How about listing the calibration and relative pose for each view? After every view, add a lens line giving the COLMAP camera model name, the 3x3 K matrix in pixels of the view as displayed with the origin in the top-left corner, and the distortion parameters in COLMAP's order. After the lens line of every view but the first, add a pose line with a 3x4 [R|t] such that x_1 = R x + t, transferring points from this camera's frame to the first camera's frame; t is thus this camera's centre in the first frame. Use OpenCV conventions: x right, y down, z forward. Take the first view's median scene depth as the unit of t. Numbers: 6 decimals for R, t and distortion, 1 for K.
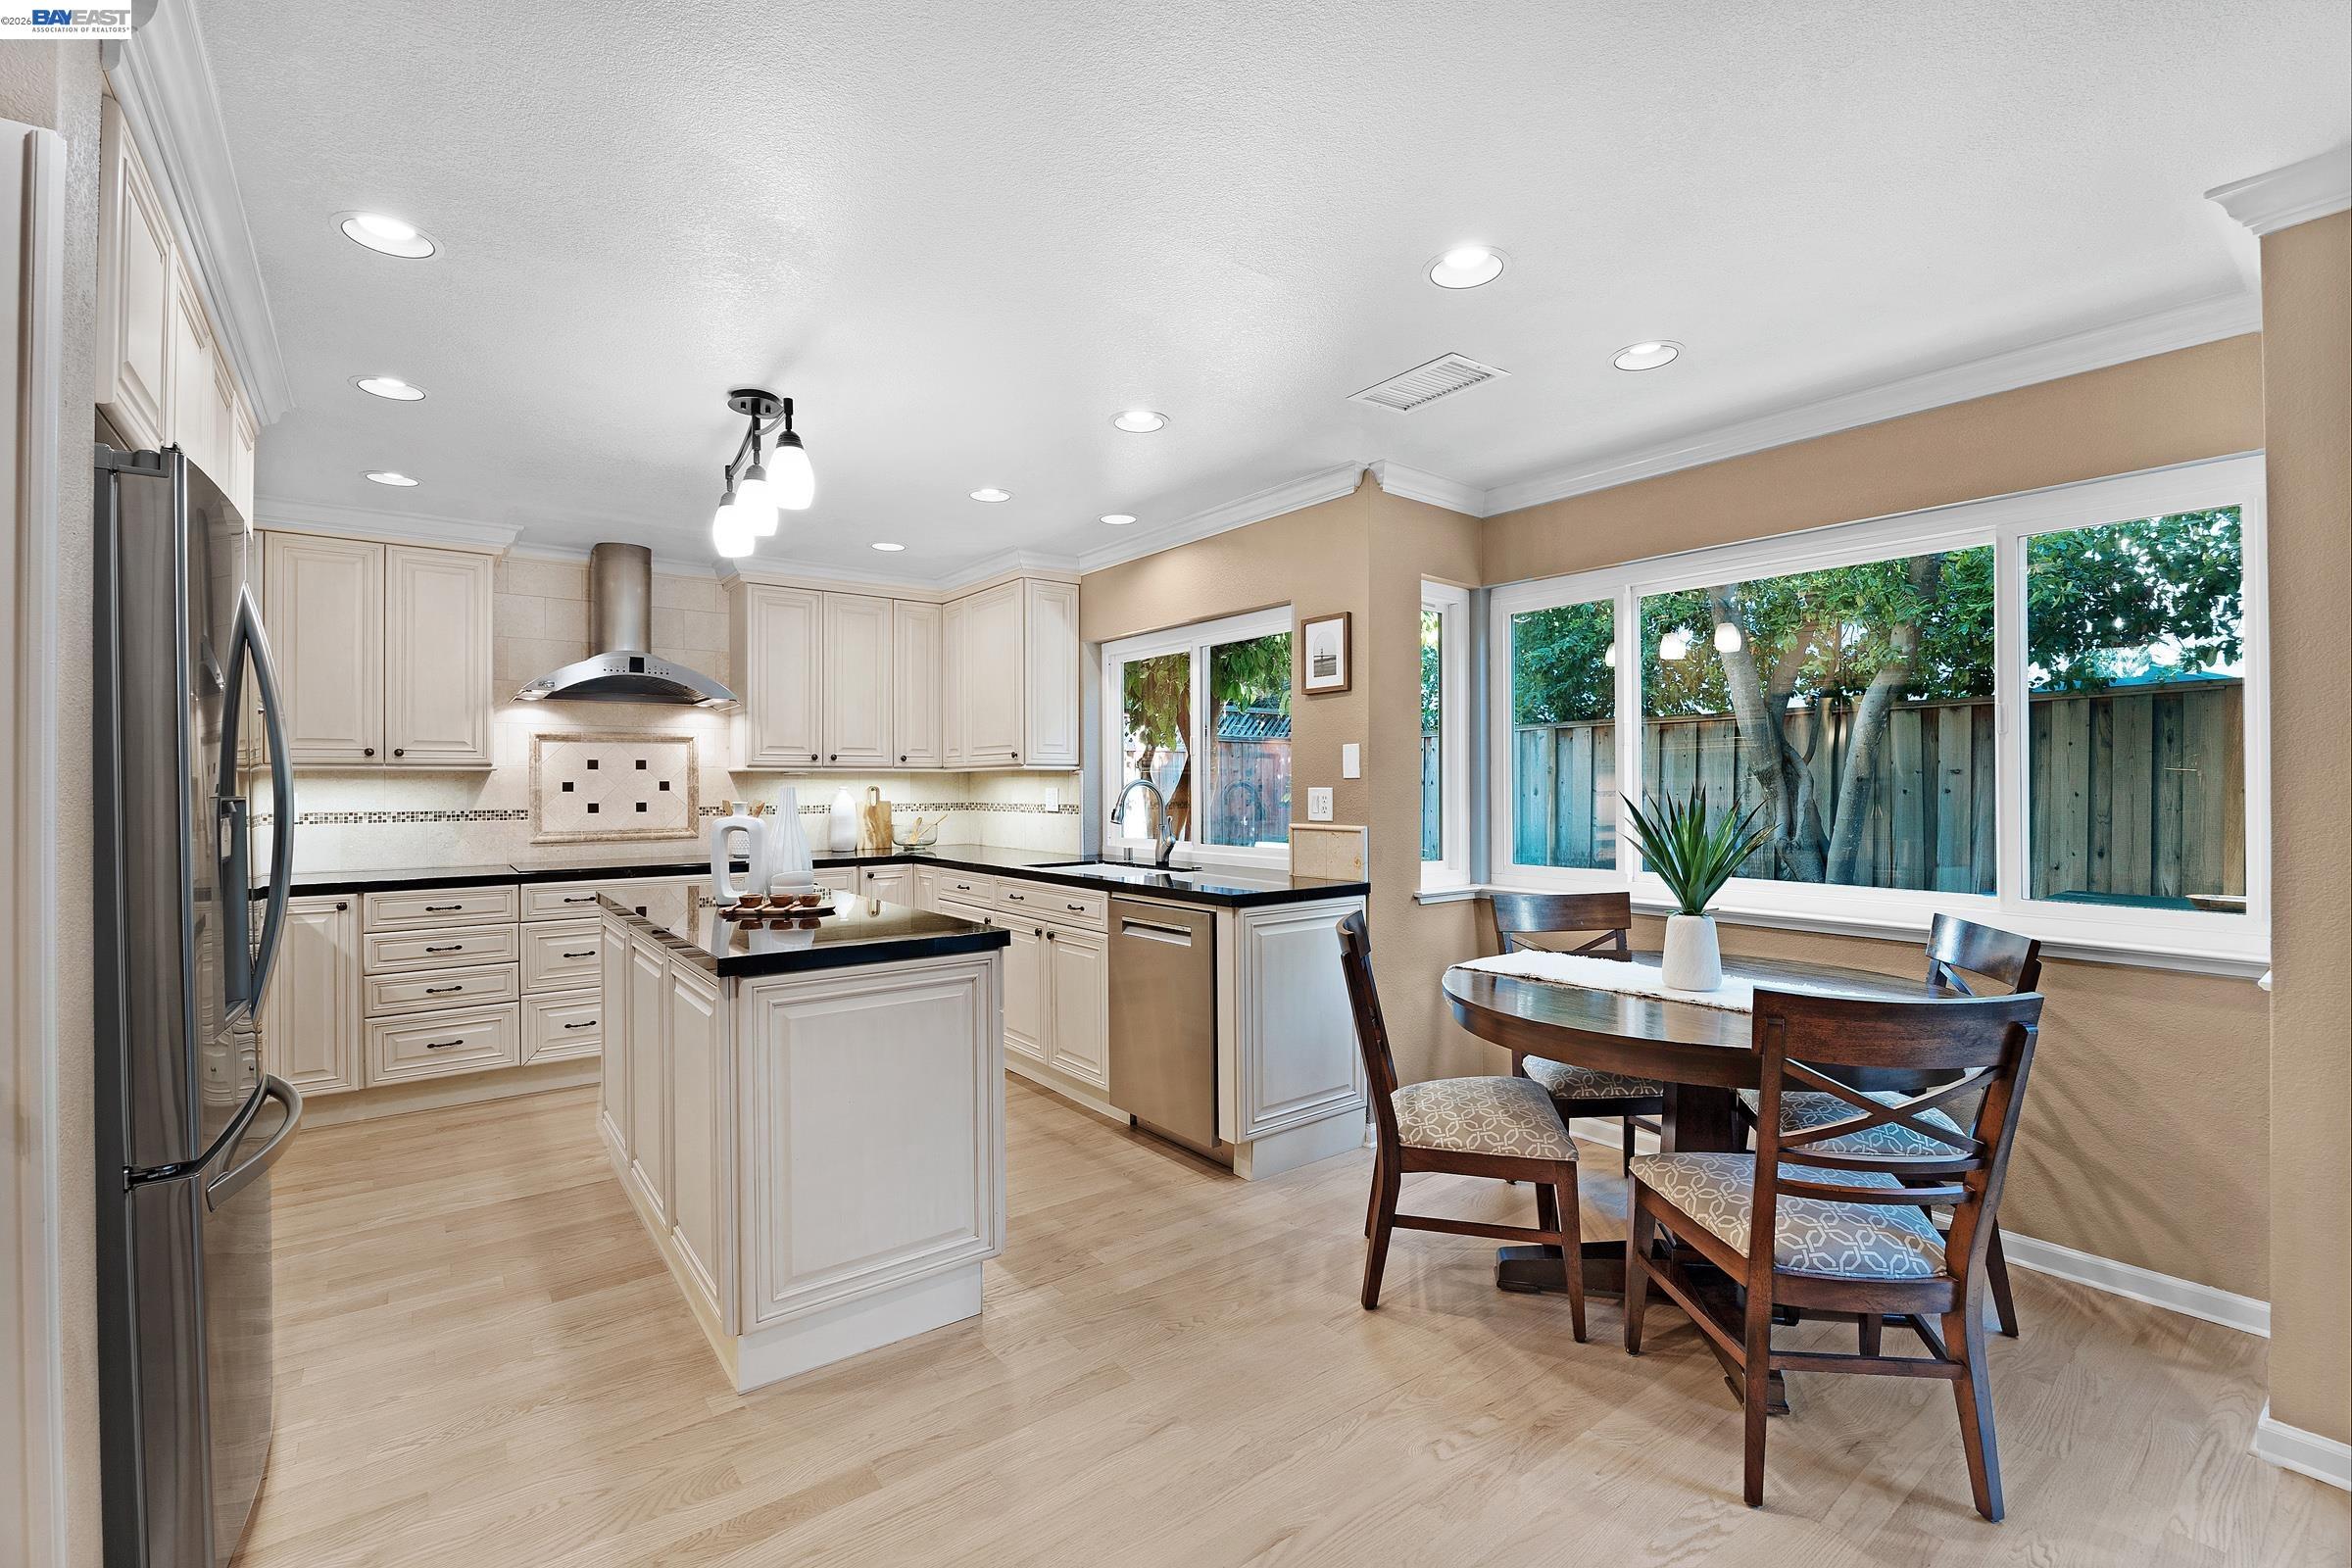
lens RADIAL K [[1018.2, 0, 1167.9], [0, 1018.2, 786.6], [0, 0, 1]] dist [-0.021466, -0.000154]
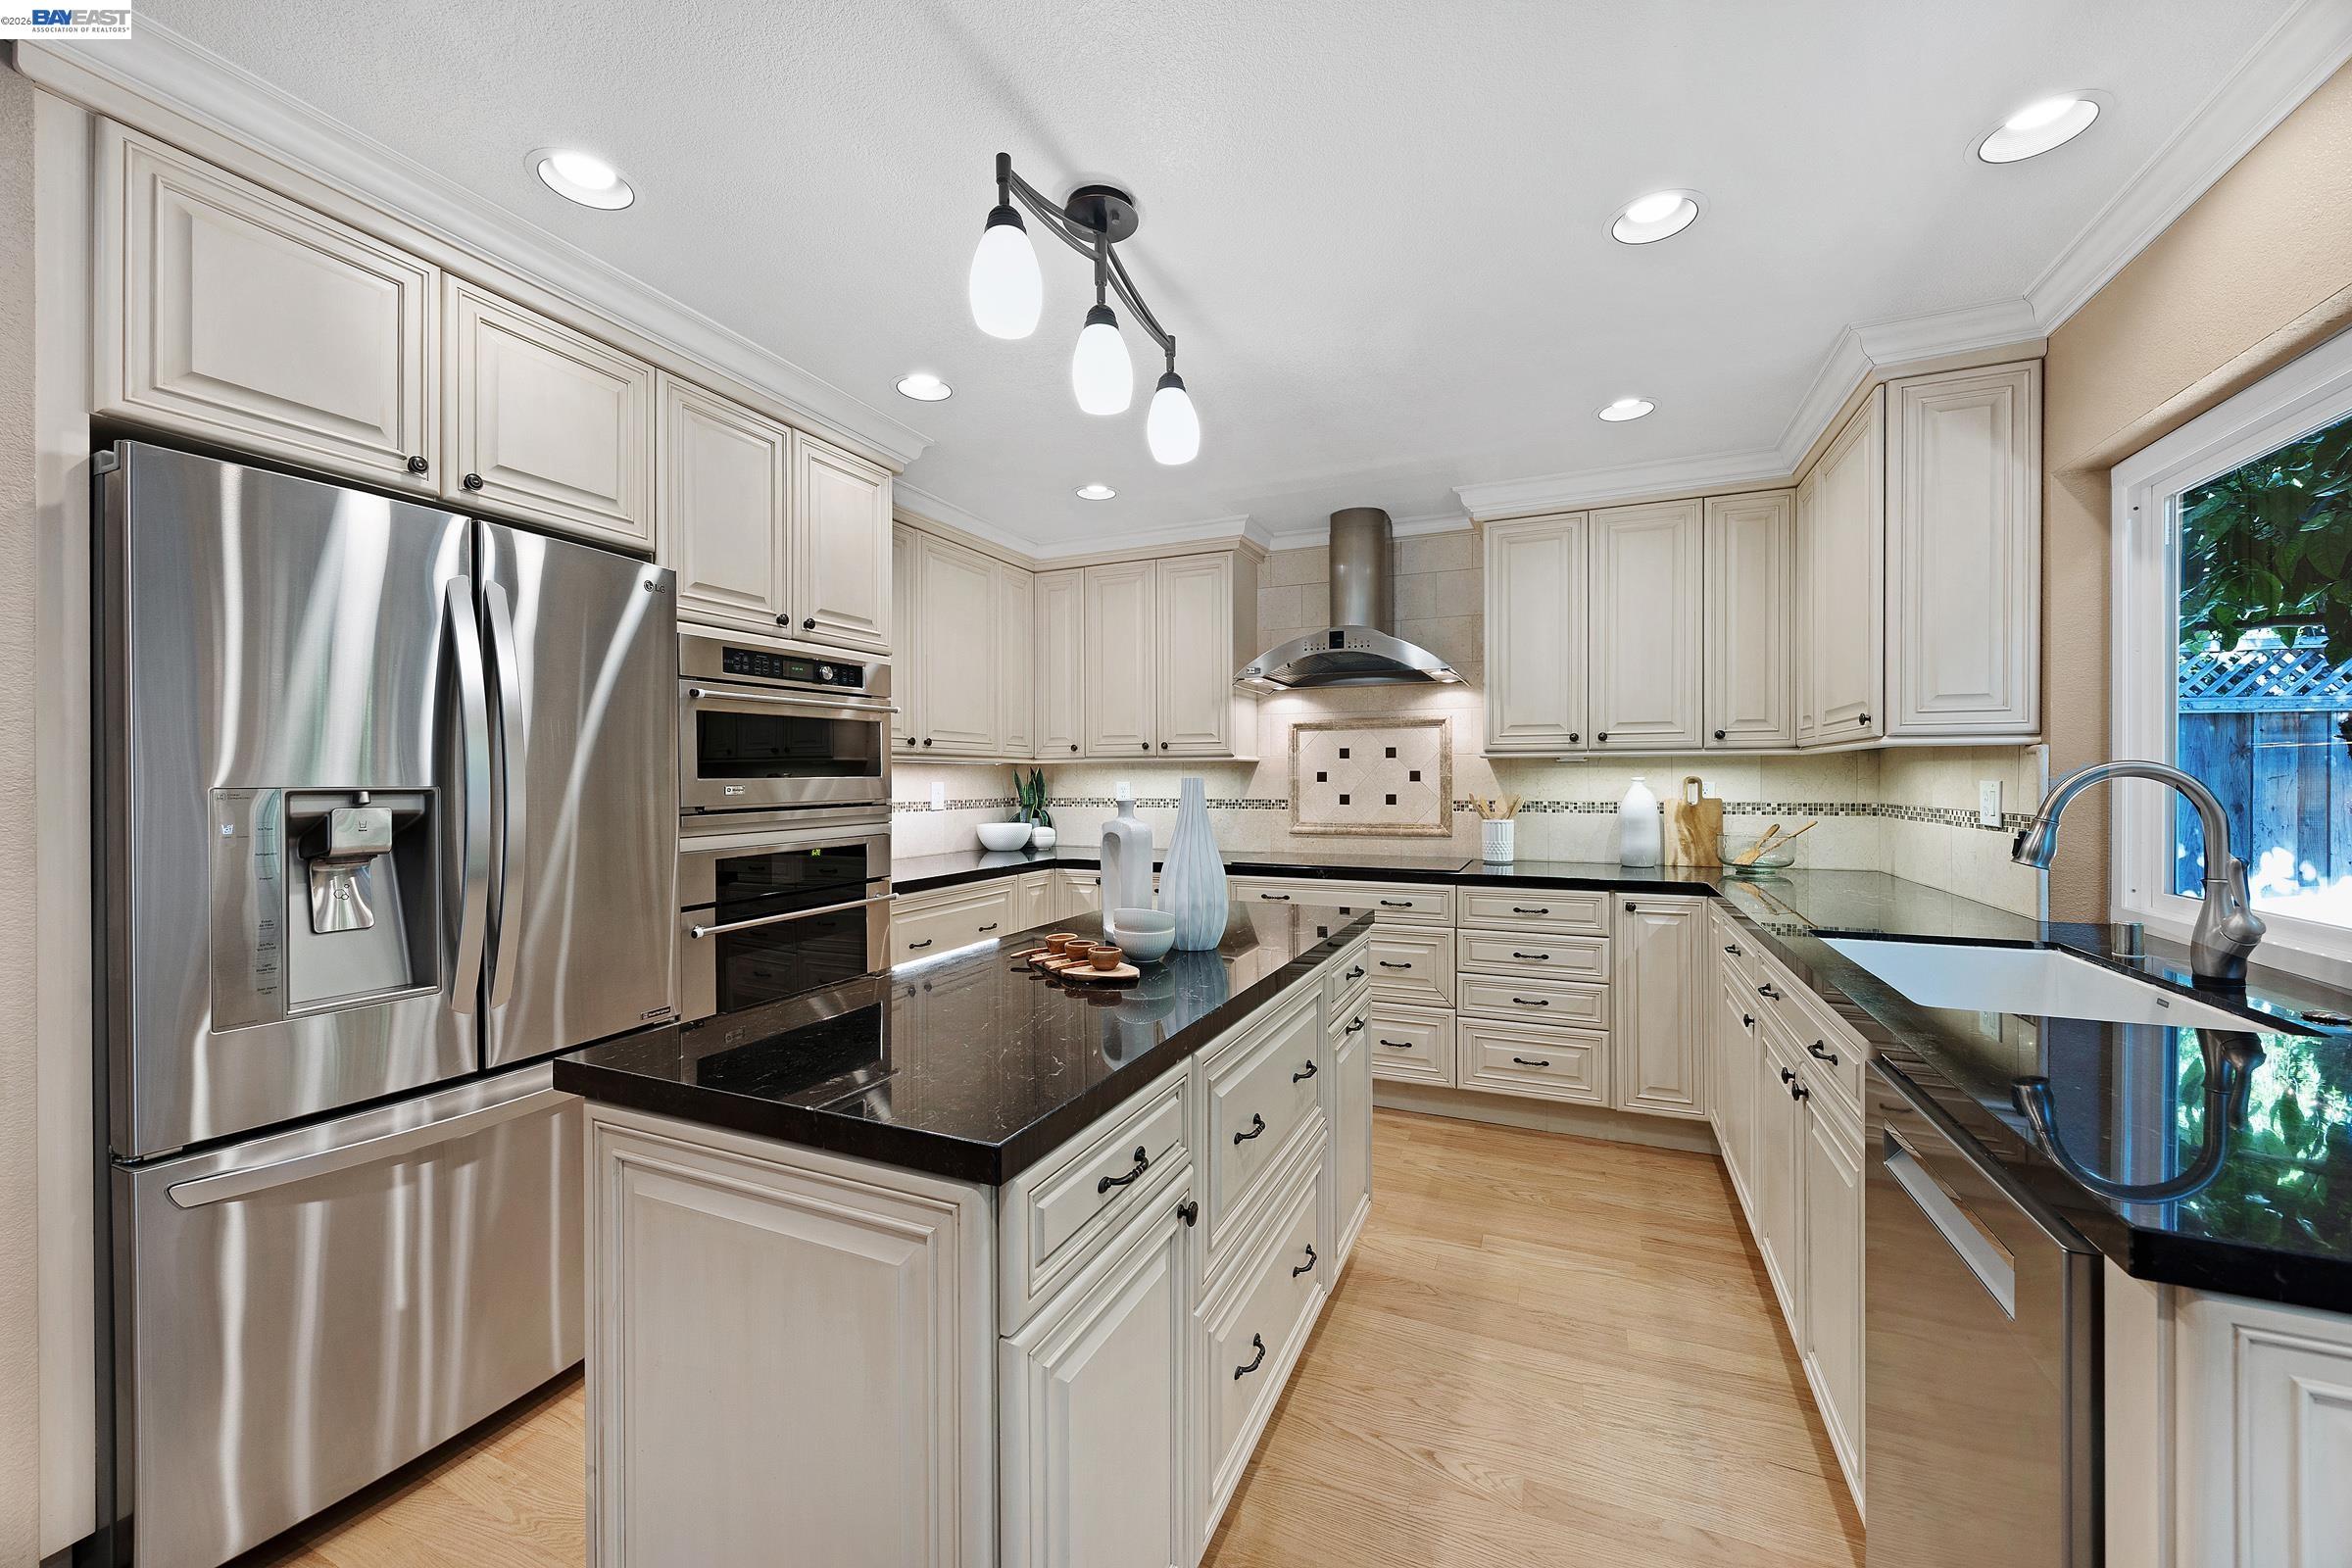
lens RADIAL K [[900.1, 0, 1174.3], [0, 900.1, 781.6], [0, 0, 1]] dist [-0.000999, 0.000027]
pose [[0.483713, 0.005746, -0.875208, 0.094052], [-0.001296, 0.999982, 0.005848, -0.000121], [0.875226, -0.001694, 0.483712, 0.463804]]
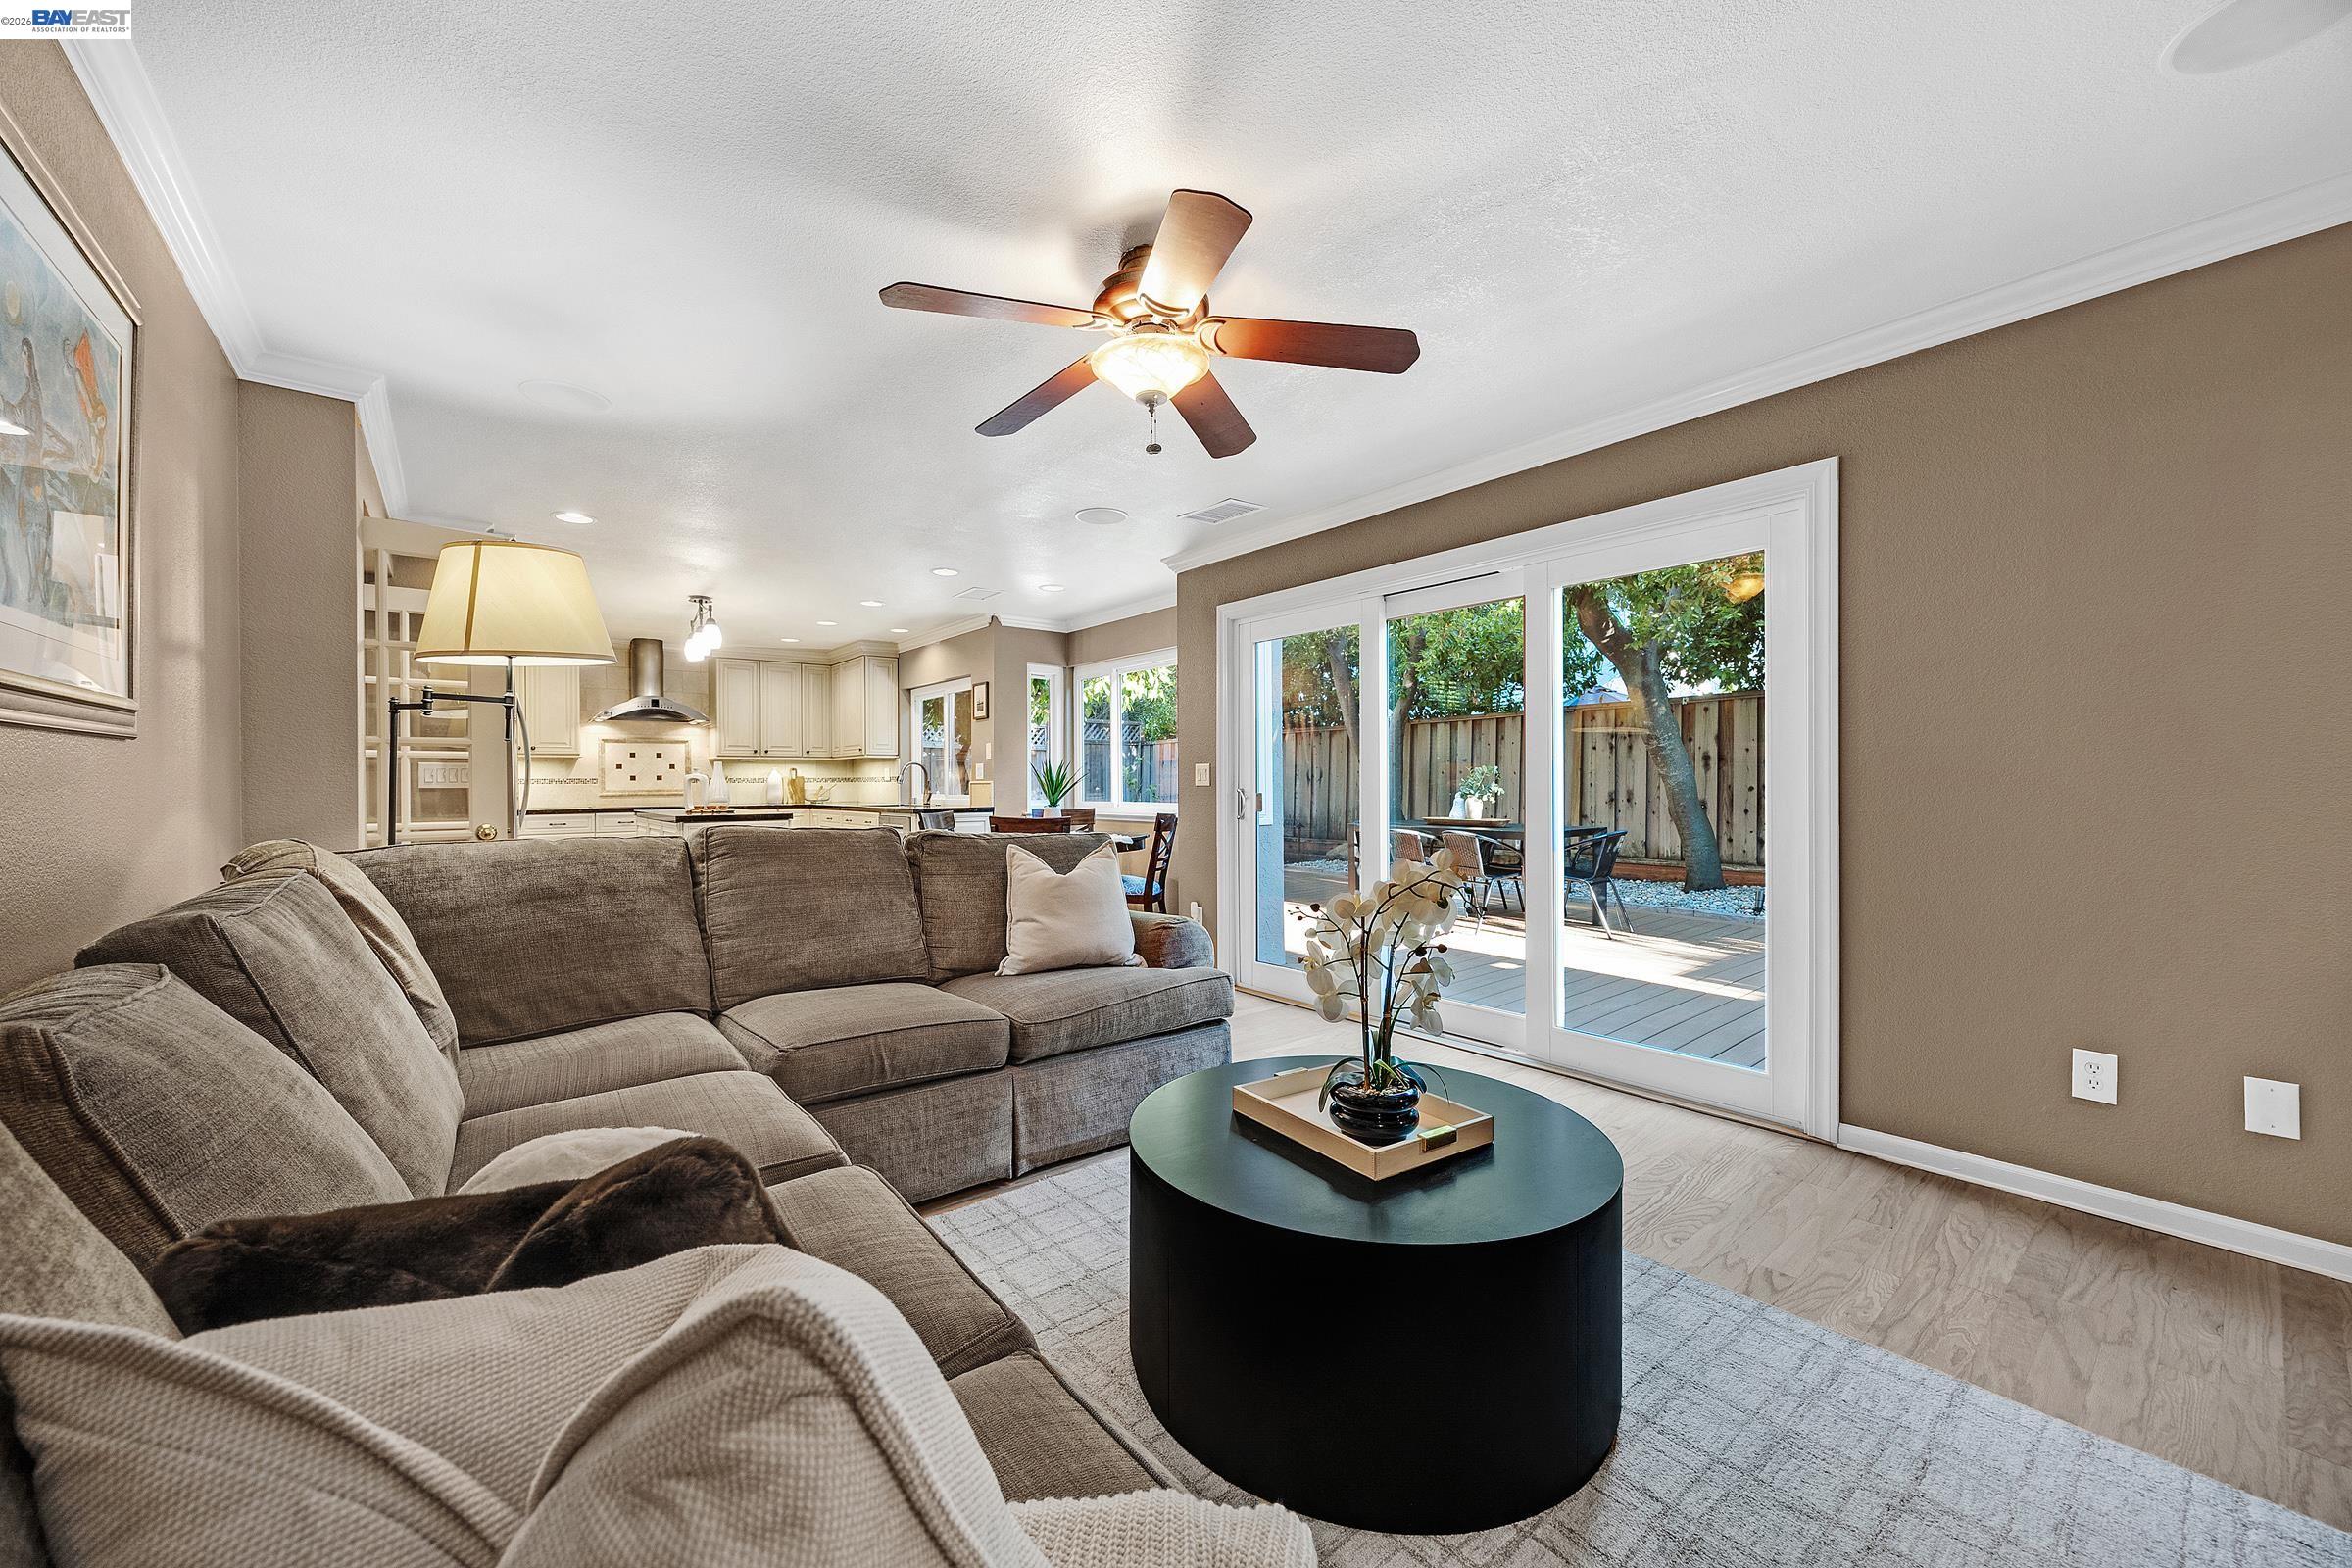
lens RADIAL K [[900.1, 0, 1164.9], [0, 900.1, 787.2], [0, 0, 1]] dist [-0.000999, 0.000027]
pose [[0.999878, -0.002269, 0.015479, 0.401654], [0.002227, 0.999994, 0.002694, 0.036408], [-0.015485, -0.002659, 0.999877, -0.700059]]
